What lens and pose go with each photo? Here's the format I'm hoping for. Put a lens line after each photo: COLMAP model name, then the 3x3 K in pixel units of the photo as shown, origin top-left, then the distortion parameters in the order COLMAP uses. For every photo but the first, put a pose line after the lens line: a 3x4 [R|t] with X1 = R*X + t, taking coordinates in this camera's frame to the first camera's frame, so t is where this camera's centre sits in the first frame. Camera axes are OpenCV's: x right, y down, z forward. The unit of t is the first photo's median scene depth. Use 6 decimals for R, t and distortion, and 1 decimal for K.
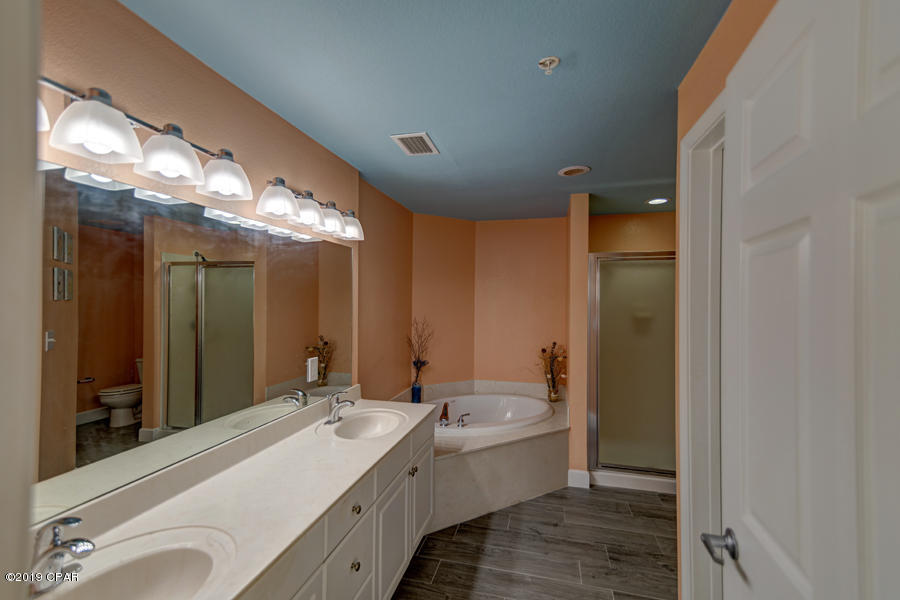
lens RADIAL K [[399.9, 0, 449.4], [0, 399.9, 299.5], [0, 0, 1]] dist [0.032856, -0.001020]
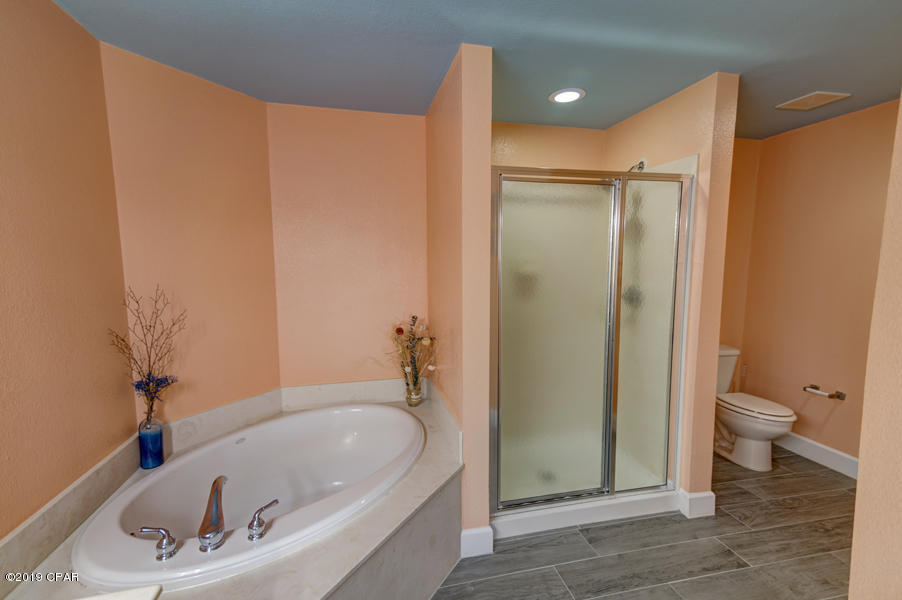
lens RADIAL K [[400.8, 0, 450.4], [0, 400.8, 299.5], [0, 0, 1]] dist [0.032856, -0.001020]
pose [[0.886842, -0.058770, 0.458320, 0.020953], [0.009474, 0.993983, 0.109124, 0.011166], [-0.461975, -0.092433, 0.882063, 0.421830]]
